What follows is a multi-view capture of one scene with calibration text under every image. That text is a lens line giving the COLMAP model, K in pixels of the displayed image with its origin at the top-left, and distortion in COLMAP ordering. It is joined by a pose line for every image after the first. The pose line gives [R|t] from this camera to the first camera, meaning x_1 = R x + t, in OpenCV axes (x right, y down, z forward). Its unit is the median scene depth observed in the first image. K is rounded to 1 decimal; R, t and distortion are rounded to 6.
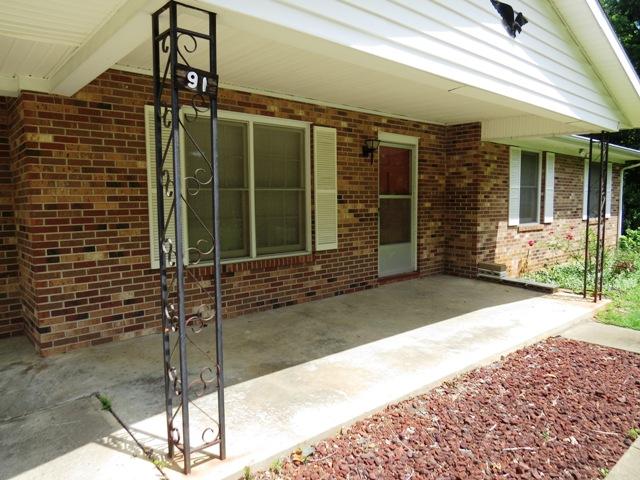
lens RADIAL K [[456.7, 0, 320.0], [0, 456.7, 240.0], [0, 0, 1]] dist [-0.039400, 0.027770]
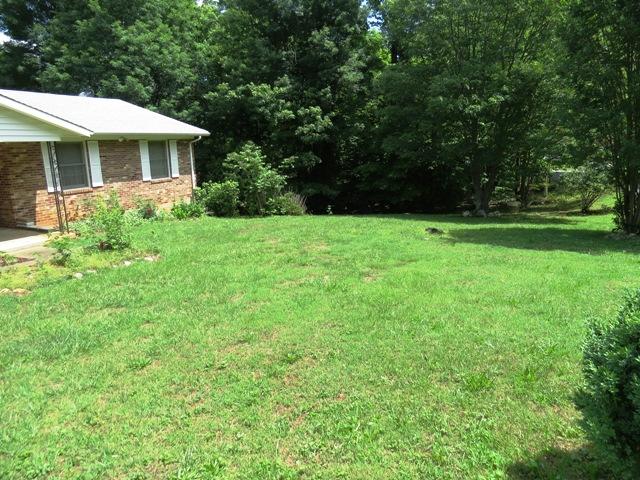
lens RADIAL K [[461.9, 0, 310.9], [0, 461.9, 238.7], [0, 0, 1]] dist [-0.002811, 0.003362]
pose [[0.913413, -0.108769, 0.392233, 0.825898], [0.063203, 0.989848, 0.127307, -0.025411], [-0.402098, -0.091493, 0.911014, -1.155515]]
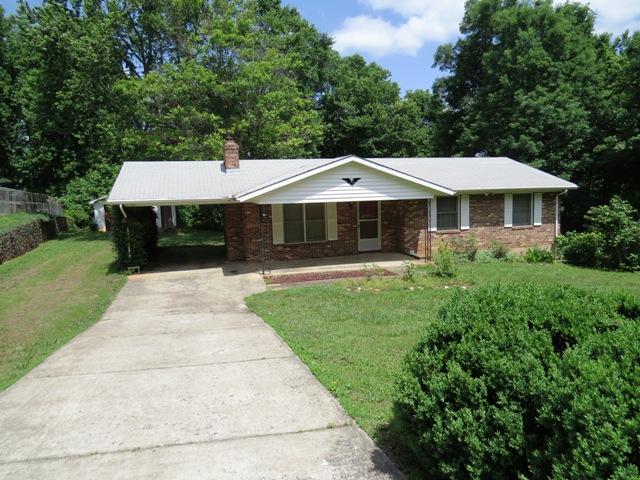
lens RADIAL K [[456.7, 0, 320.0], [0, 456.7, 240.0], [0, 0, 1]] dist [-0.039400, 0.027770]
pose [[0.901827, 0.024758, -0.431387, 1.243184], [-0.011995, 0.999407, 0.032281, -0.076087], [0.431930, -0.023937, 0.901589, -1.733794]]
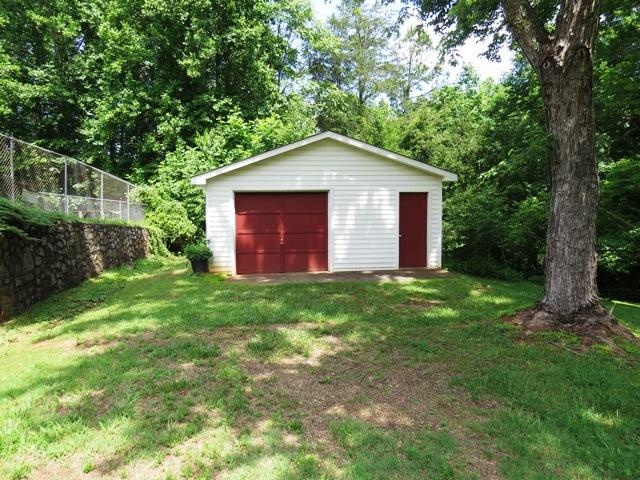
lens RADIAL K [[456.7, 0, 320.0], [0, 456.7, 240.0], [0, 0, 1]] dist [-0.039400, 0.027770]
pose [[0.778114, 0.041227, -0.626769, -2.322191], [-0.057870, 0.998305, -0.006177, -0.122209], [0.625452, 0.041078, 0.779181, 1.087410]]
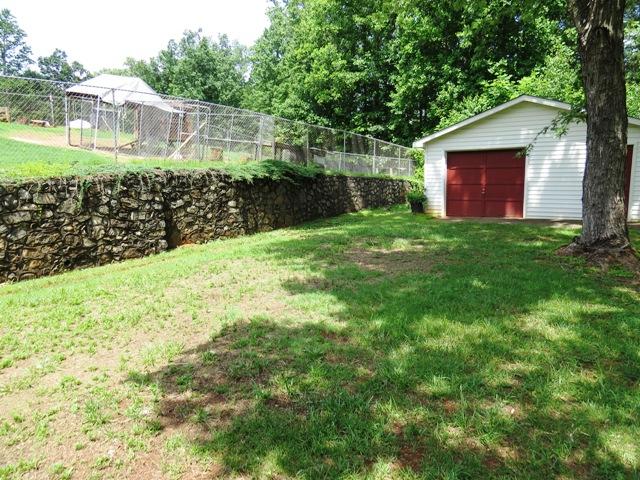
lens RADIAL K [[456.7, 0, 320.0], [0, 456.7, 240.0], [0, 0, 1]] dist [-0.039400, 0.027770]
pose [[0.181070, 0.146607, -0.972481, -1.485687], [-0.072085, 0.988145, 0.135546, -0.126535], [0.980825, 0.045558, 0.189491, 1.232907]]
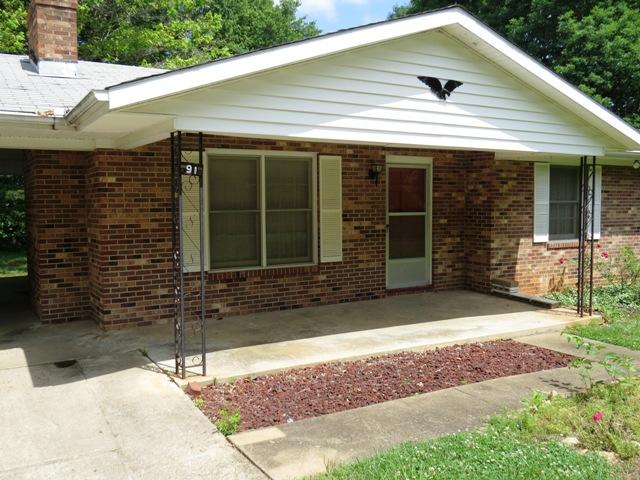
lens RADIAL K [[606.1, 0, 317.4], [0, 606.1, 240.2], [0, 0, 1]] dist [-0.036548, 0.022638]
pose [[0.983075, 0.015000, -0.182590, 0.264562], [-0.018629, 0.999661, -0.018172, -0.004852], [0.182256, 0.021266, 0.983021, -0.515105]]
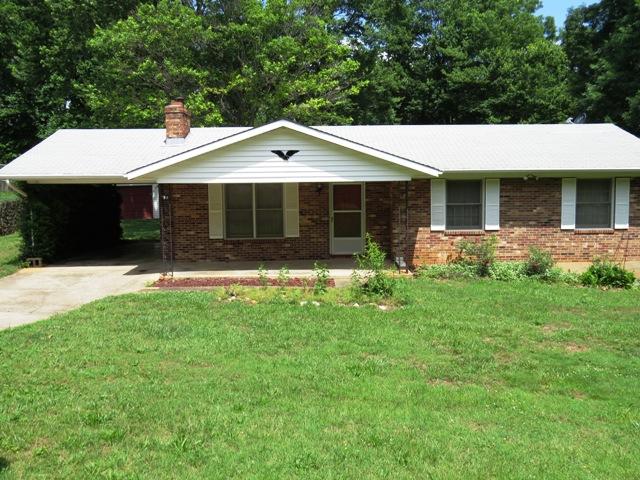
lens RADIAL K [[635.7, 0, 320.0], [0, 635.7, 240.0], [0, 0, 1]] dist [-0.037313, 0.010218]
pose [[0.756019, 0.058479, -0.651932, 2.103775], [-0.048745, 0.998265, 0.033019, -0.071115], [0.652733, 0.006815, 0.757558, -1.194829]]
